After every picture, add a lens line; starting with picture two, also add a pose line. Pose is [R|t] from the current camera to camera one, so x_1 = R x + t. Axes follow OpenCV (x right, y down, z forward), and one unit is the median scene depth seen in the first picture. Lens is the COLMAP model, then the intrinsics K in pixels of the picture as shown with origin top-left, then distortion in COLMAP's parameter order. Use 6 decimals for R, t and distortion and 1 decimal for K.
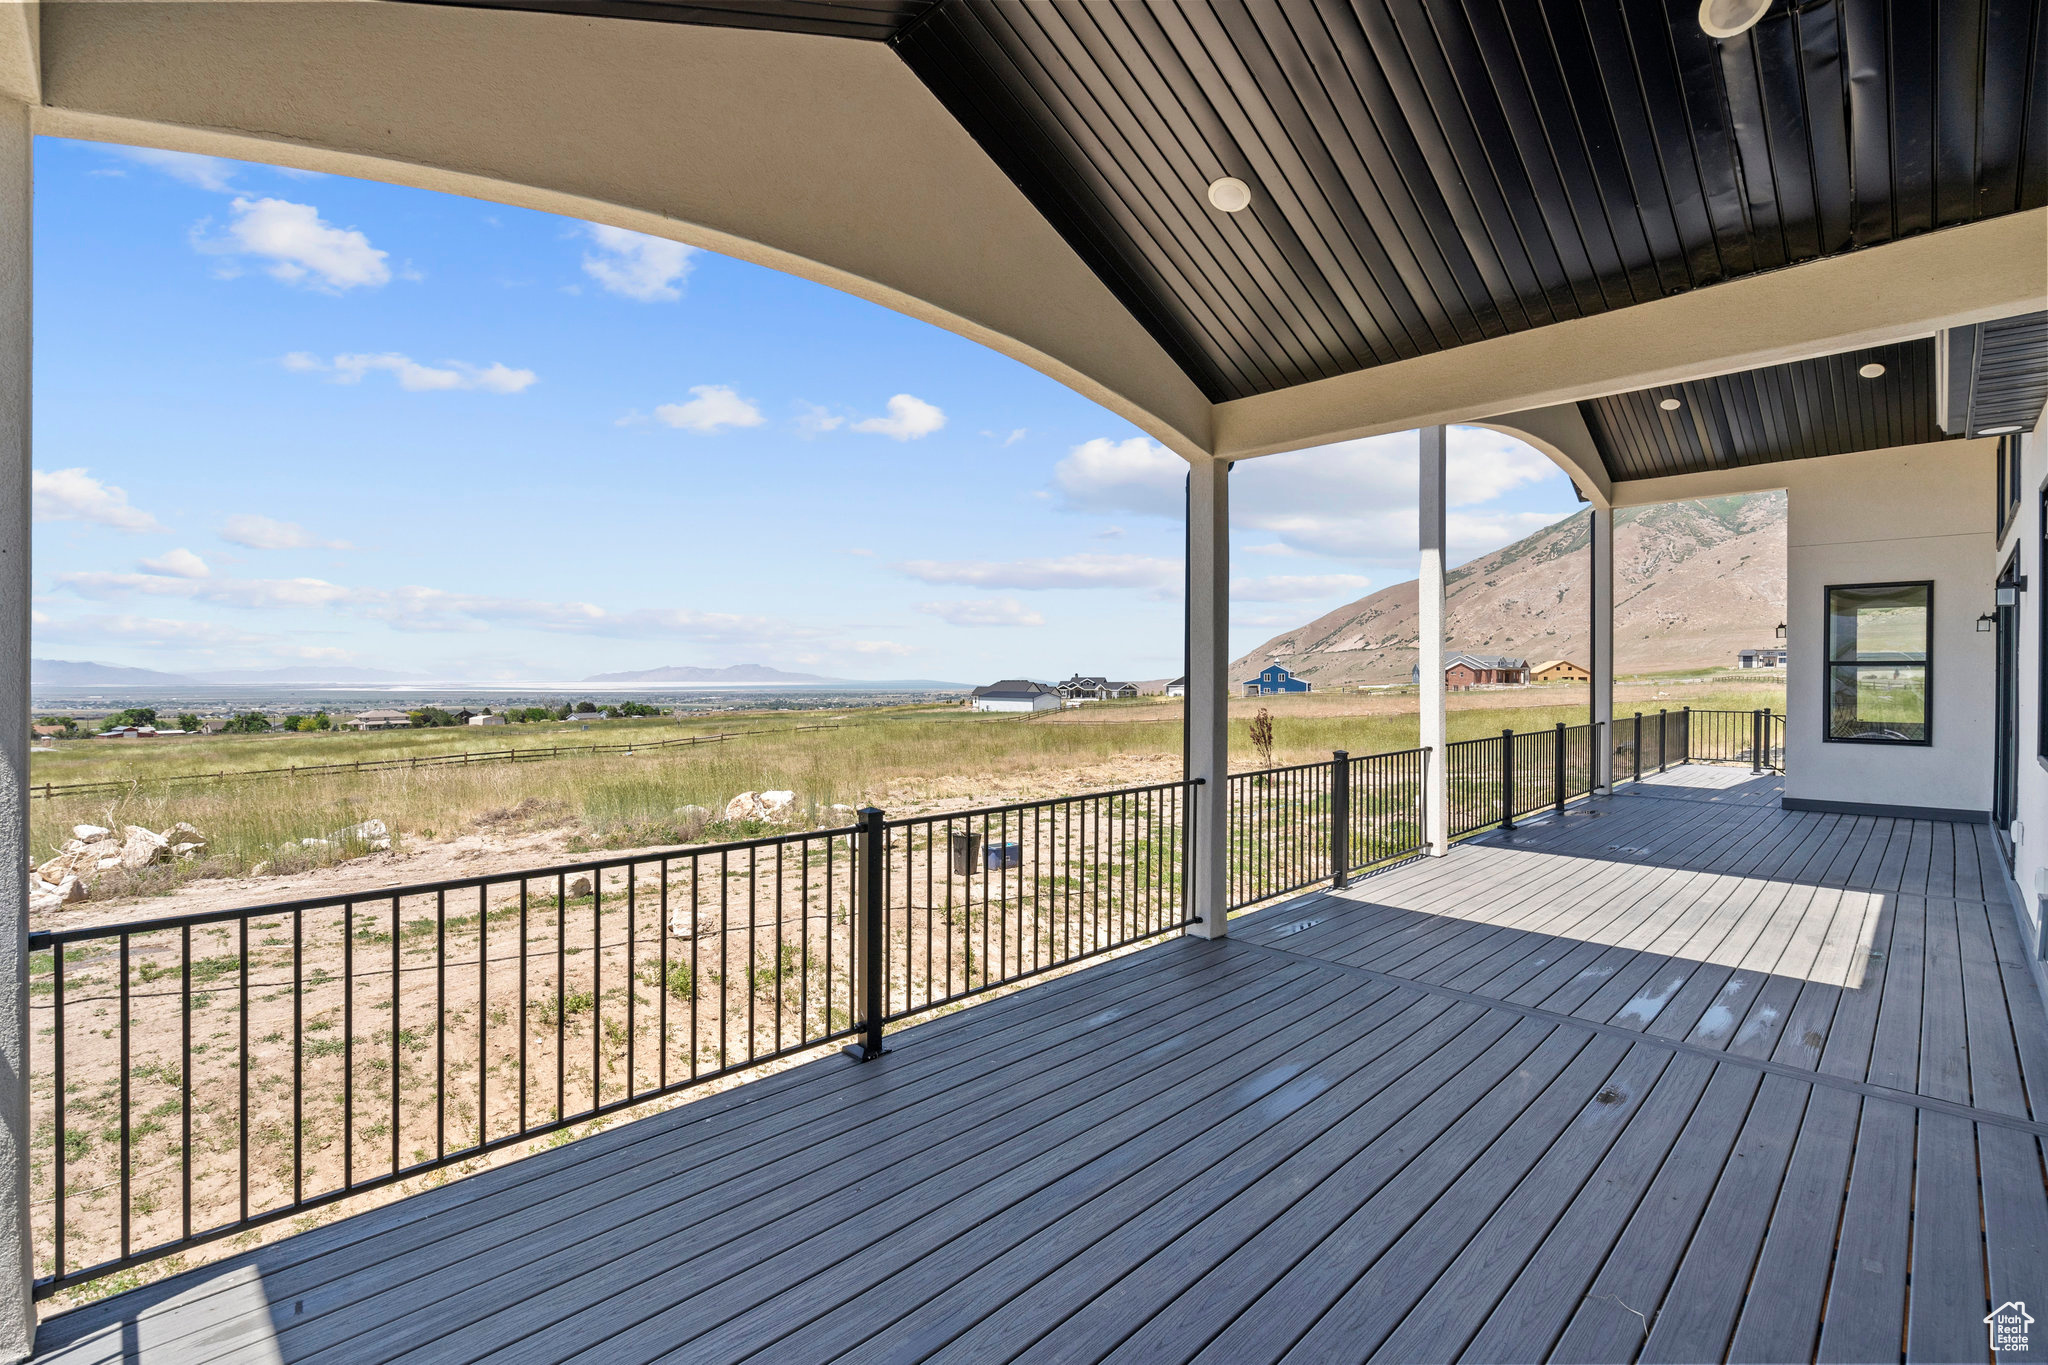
lens RADIAL K [[928.3, 0, 1024.0], [0, 928.3, 682.5], [0, 0, 1]] dist [-0.000341, -0.000175]
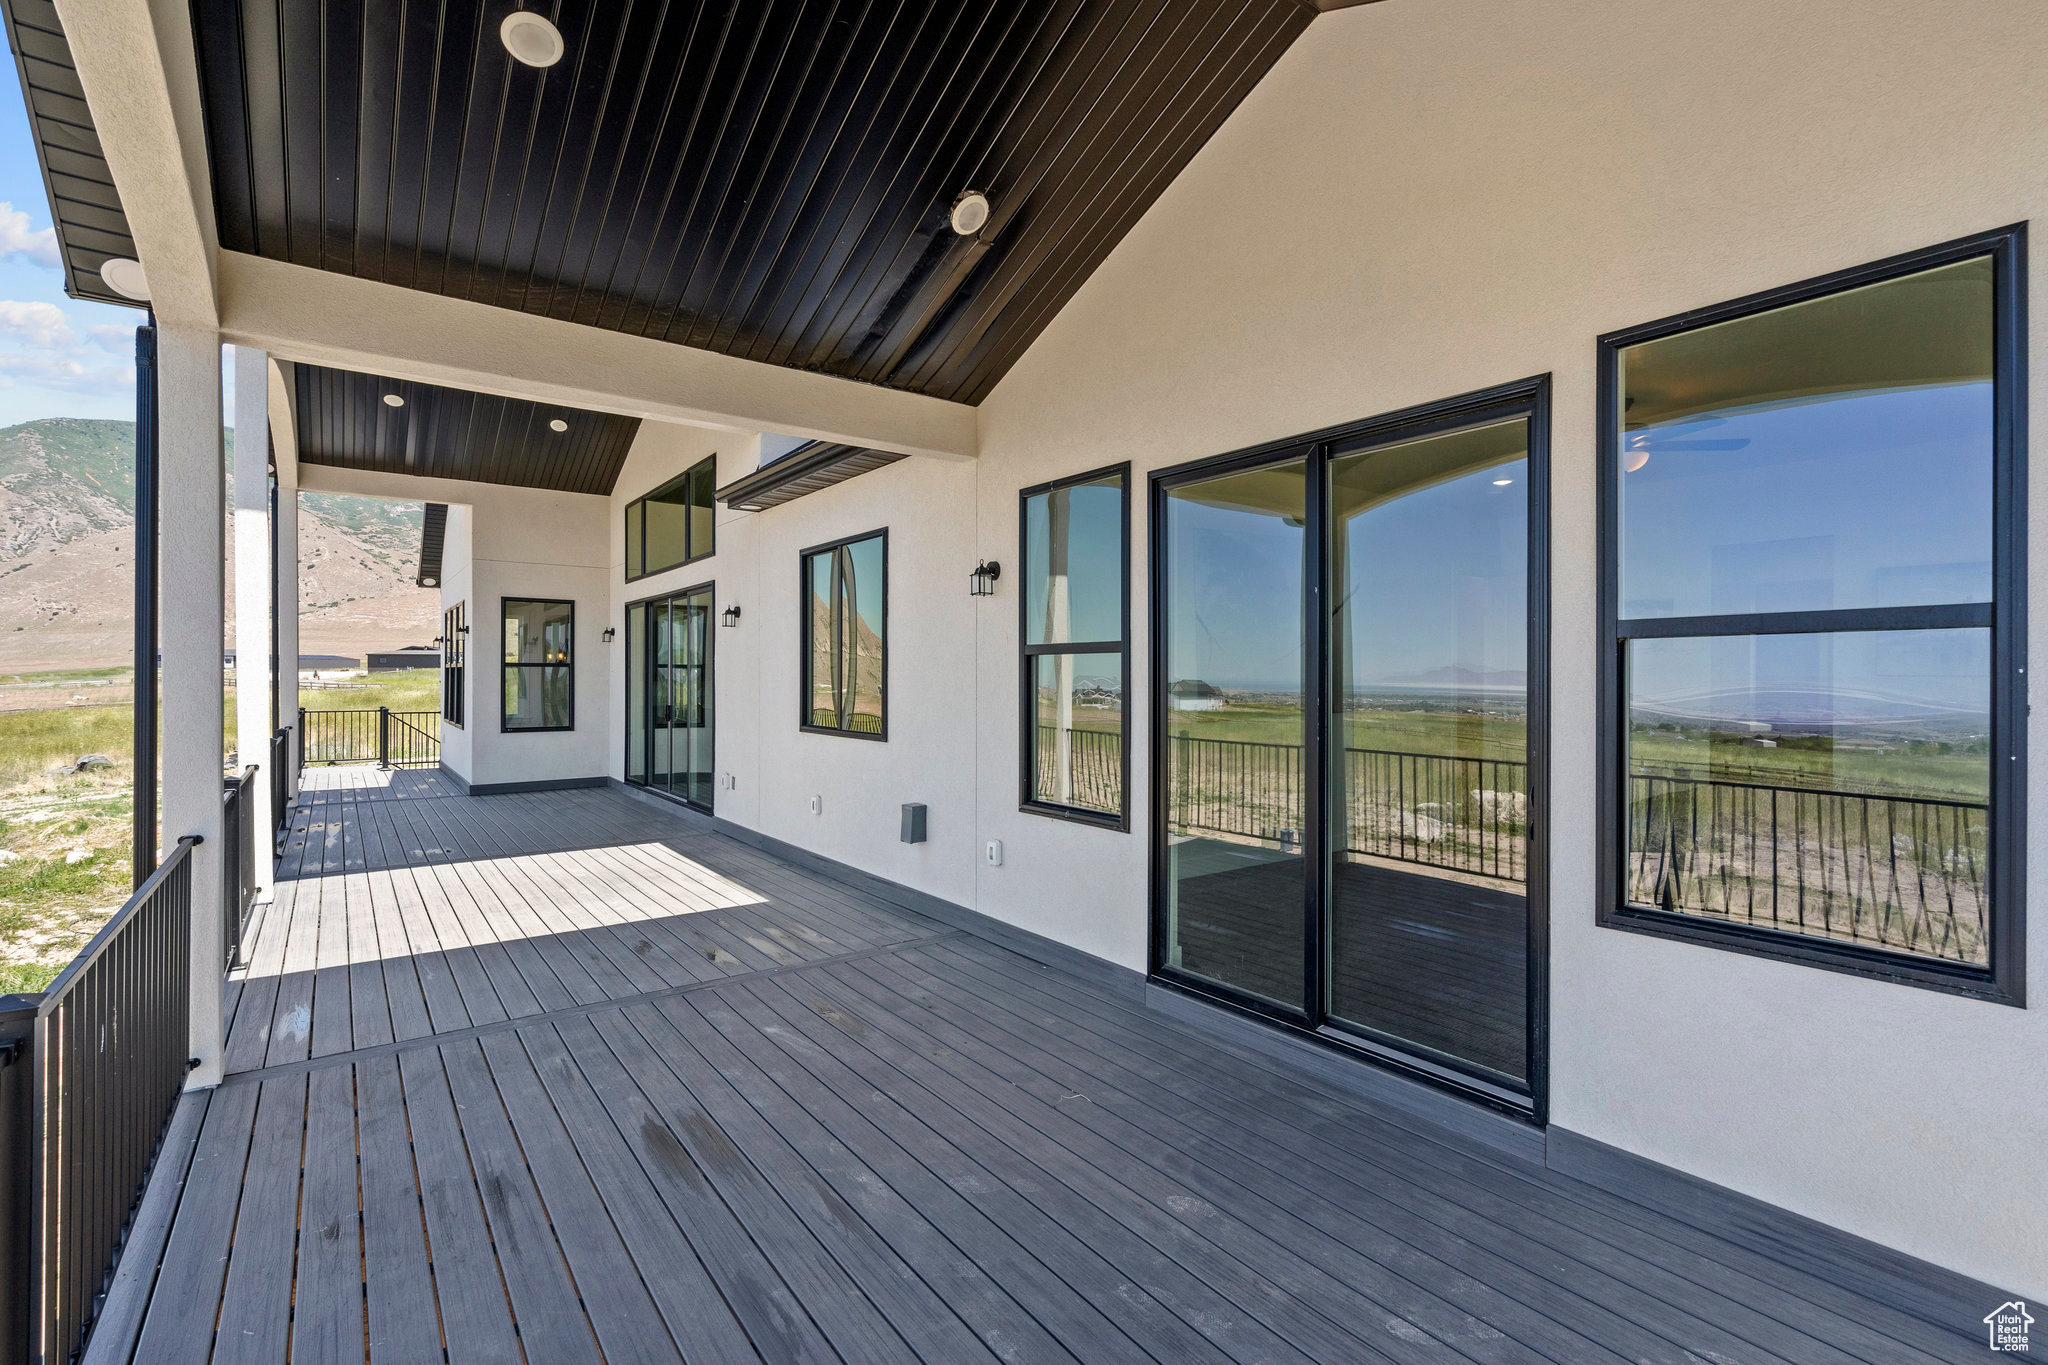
lens RADIAL K [[928.3, 0, 1024.0], [0, 928.3, 682.5], [0, 0, 1]] dist [-0.000341, -0.000175]
pose [[0.142761, -0.005392, 0.989743, -0.165632], [0.006418, 0.999969, 0.004522, 0.000735], [-0.989736, 0.005707, 0.142791, 0.172724]]
